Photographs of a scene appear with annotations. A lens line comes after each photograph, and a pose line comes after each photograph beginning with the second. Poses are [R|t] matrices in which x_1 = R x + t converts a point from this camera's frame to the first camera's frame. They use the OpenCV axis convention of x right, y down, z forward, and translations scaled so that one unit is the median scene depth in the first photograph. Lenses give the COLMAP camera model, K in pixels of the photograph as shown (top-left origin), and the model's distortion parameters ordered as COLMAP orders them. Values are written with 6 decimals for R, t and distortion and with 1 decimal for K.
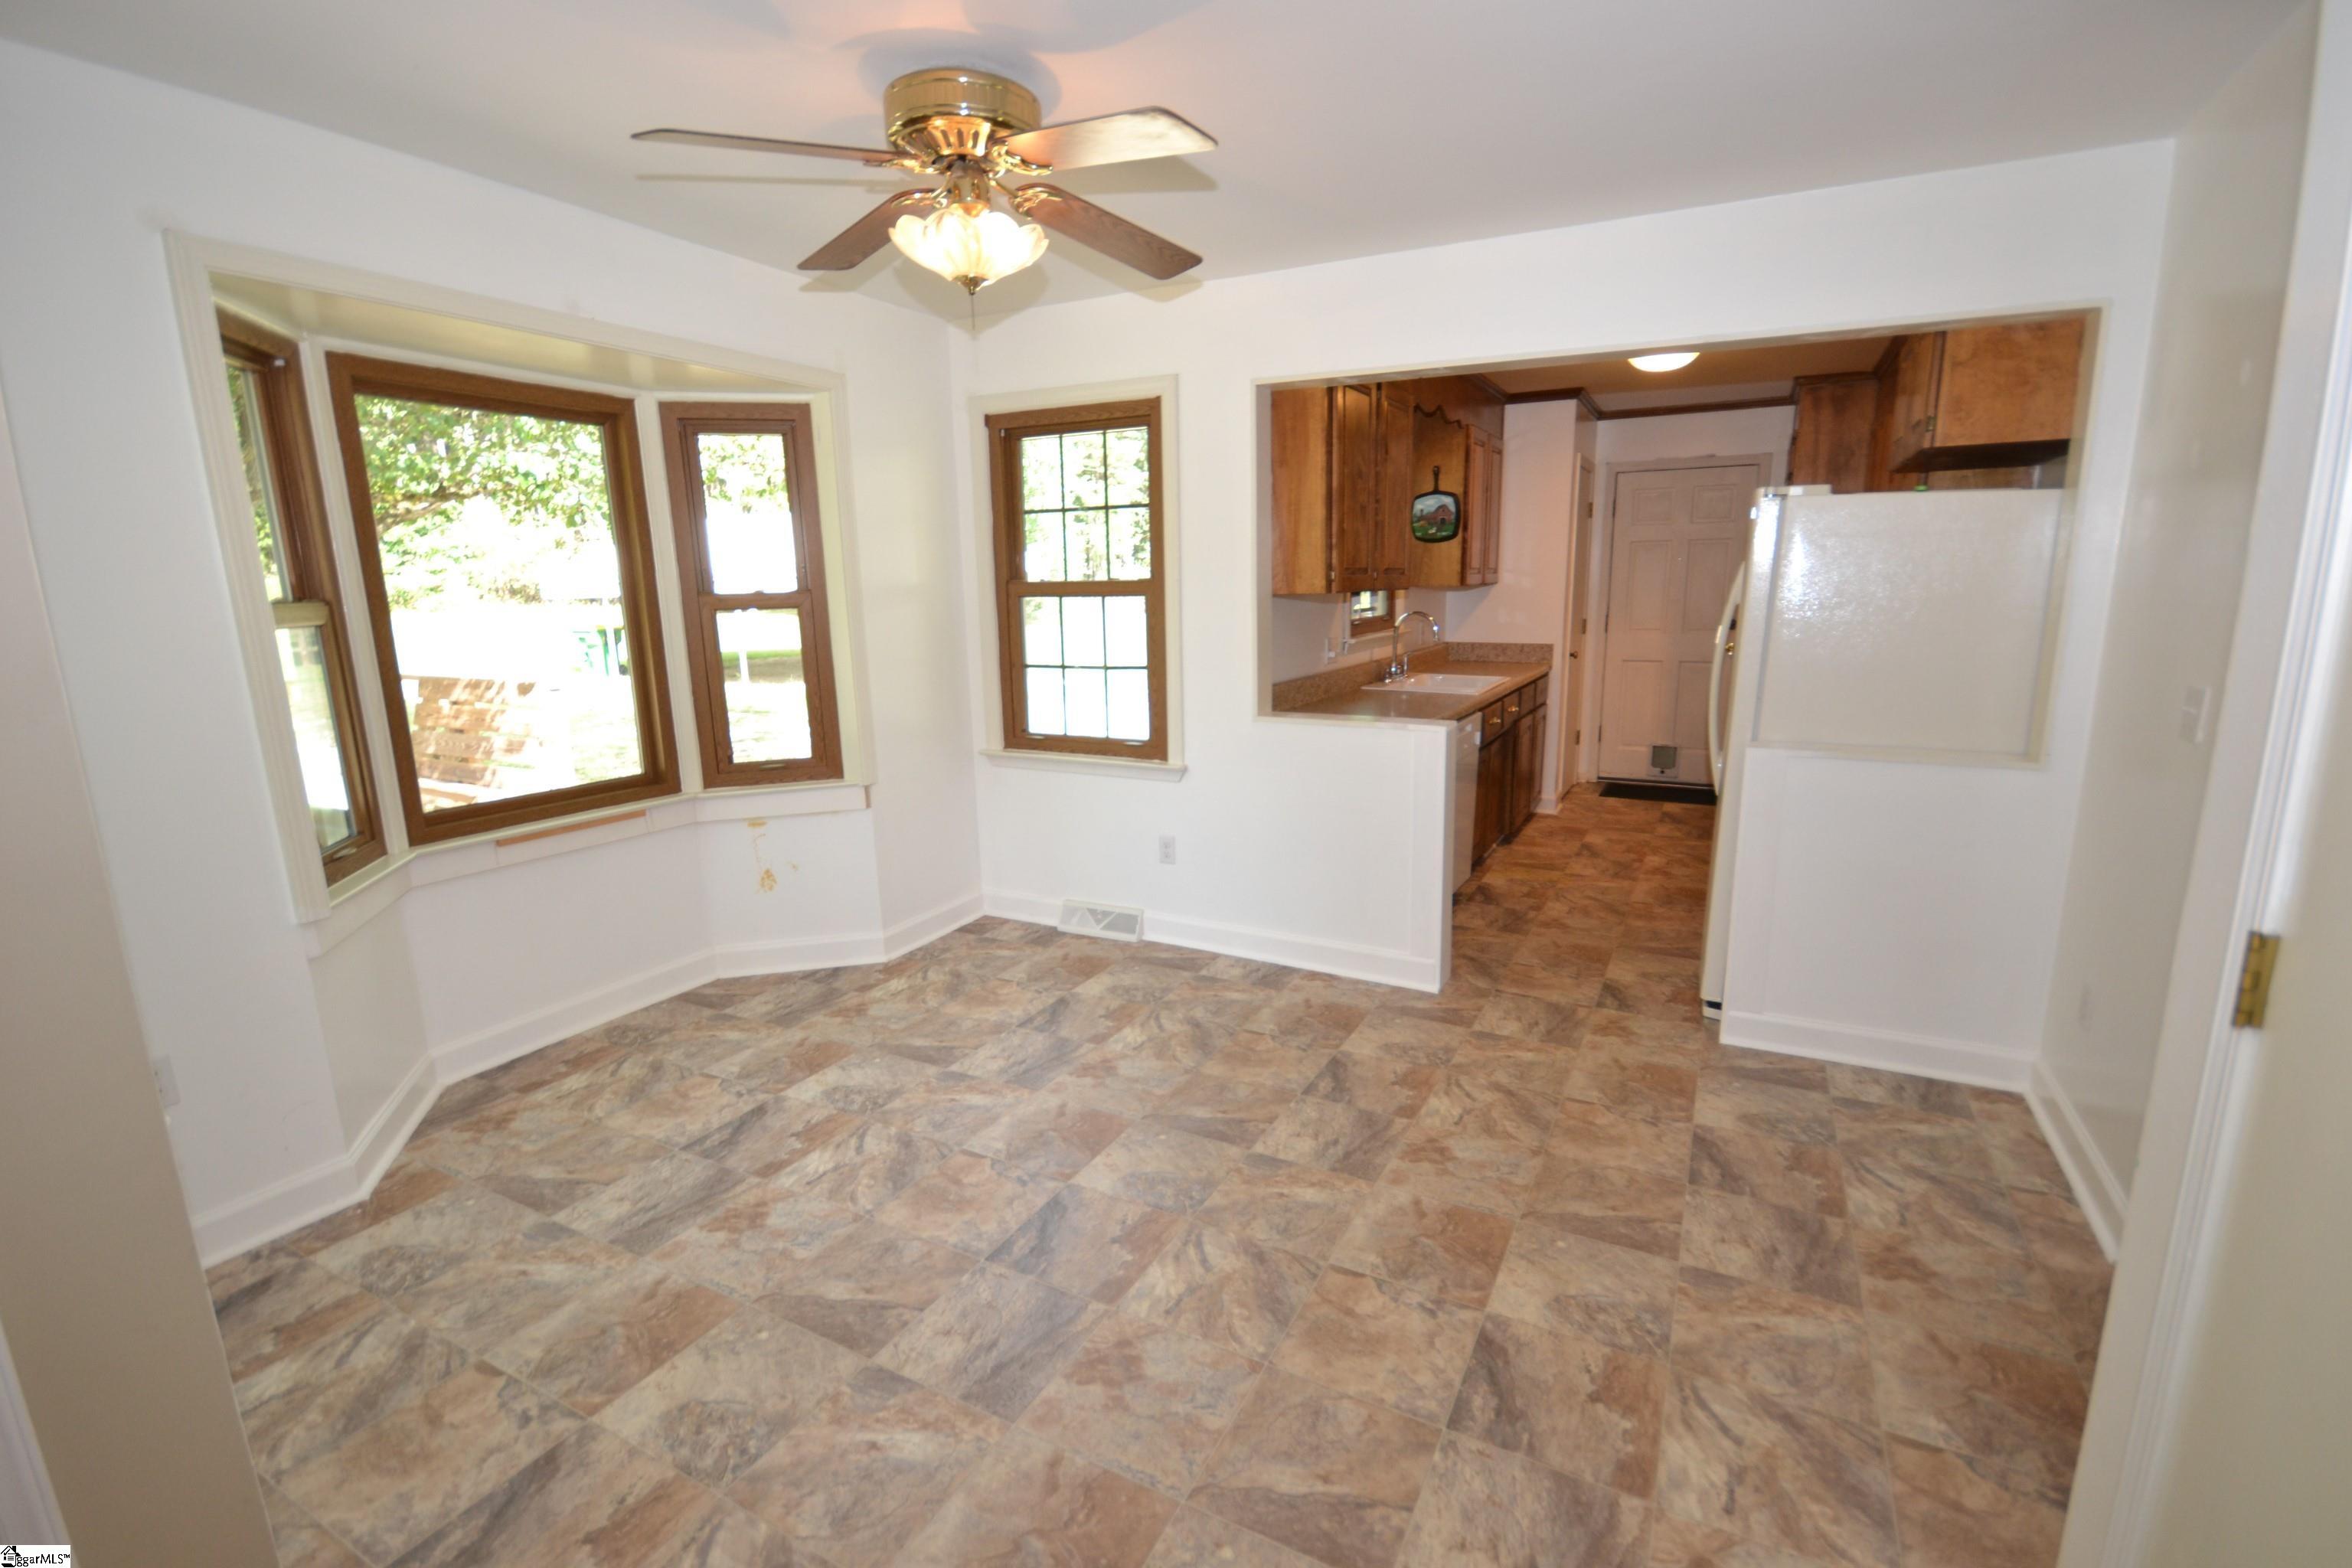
lens RADIAL K [[1049.1, 0, 1194.4], [0, 1049.1, 797.4], [0, 0, 1]] dist [-0.009585, -0.003371]
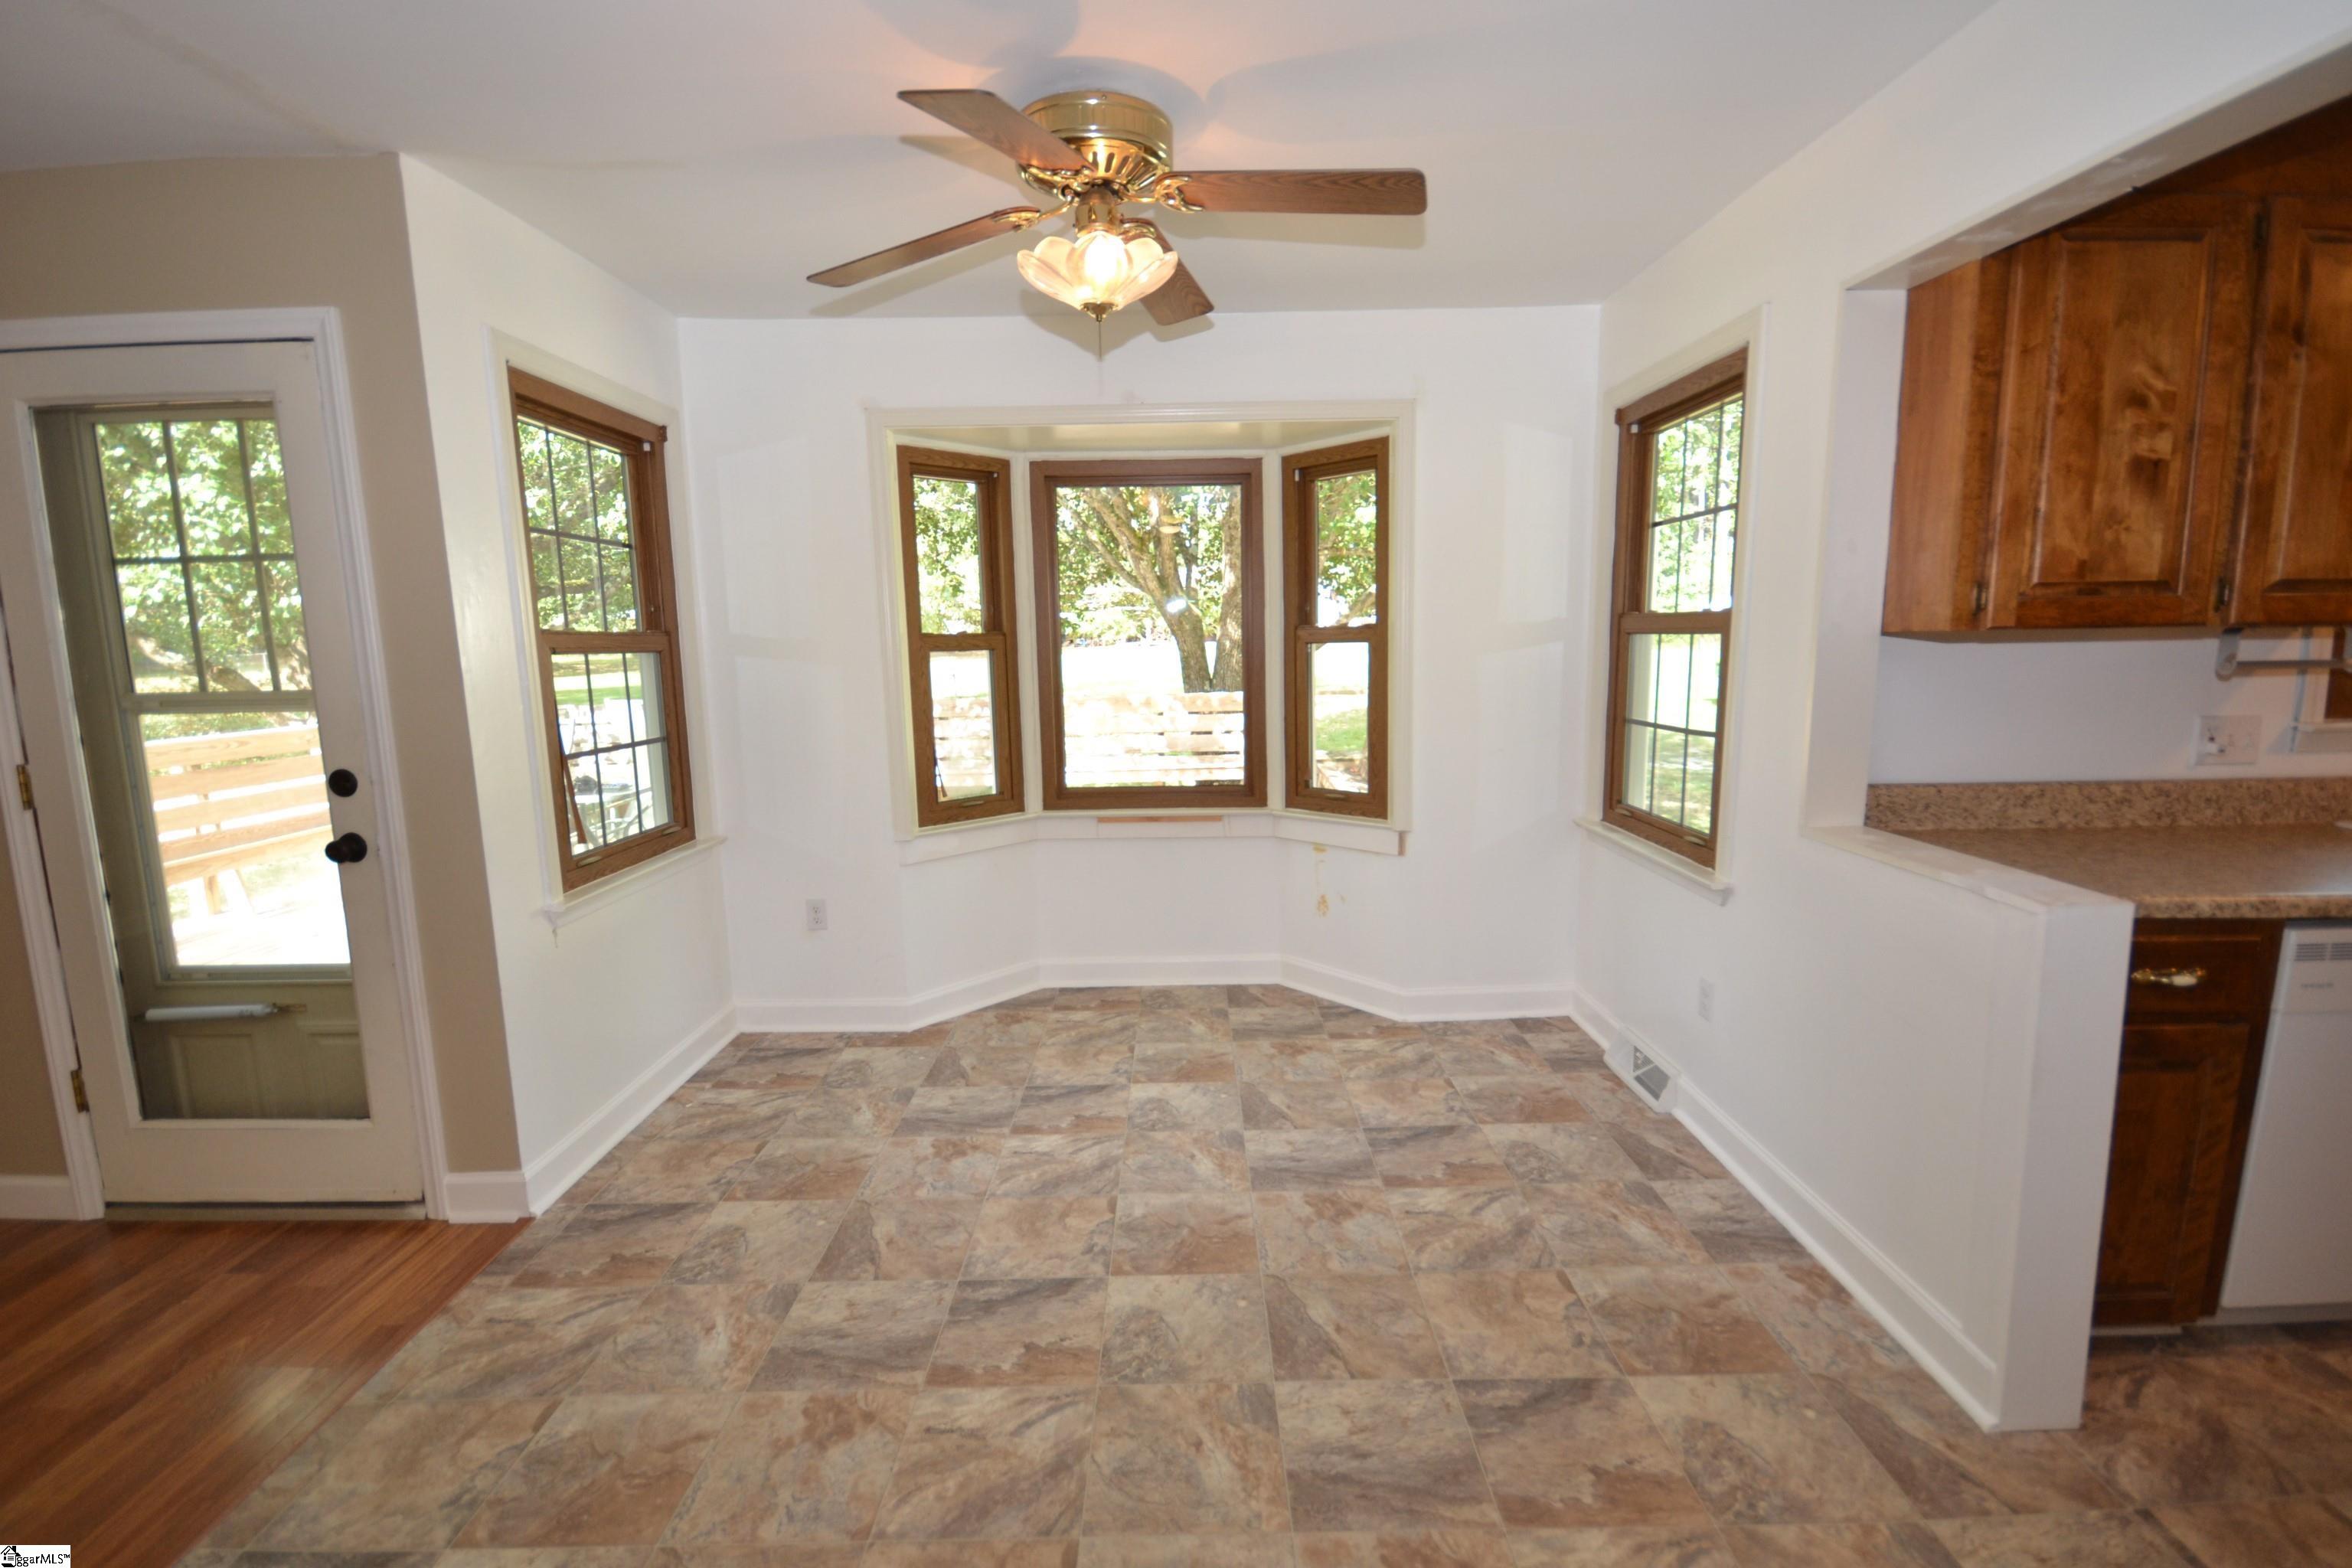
lens RADIAL K [[1049.1, 0, 1189.6], [0, 1049.1, 795.4], [0, 0, 1]] dist [-0.009585, -0.003371]
pose [[0.460112, 0.136669, -0.877279, 0.492766], [-0.167770, 0.983664, 0.065251, -0.084462], [0.871866, 0.117158, 0.475525, 0.445809]]
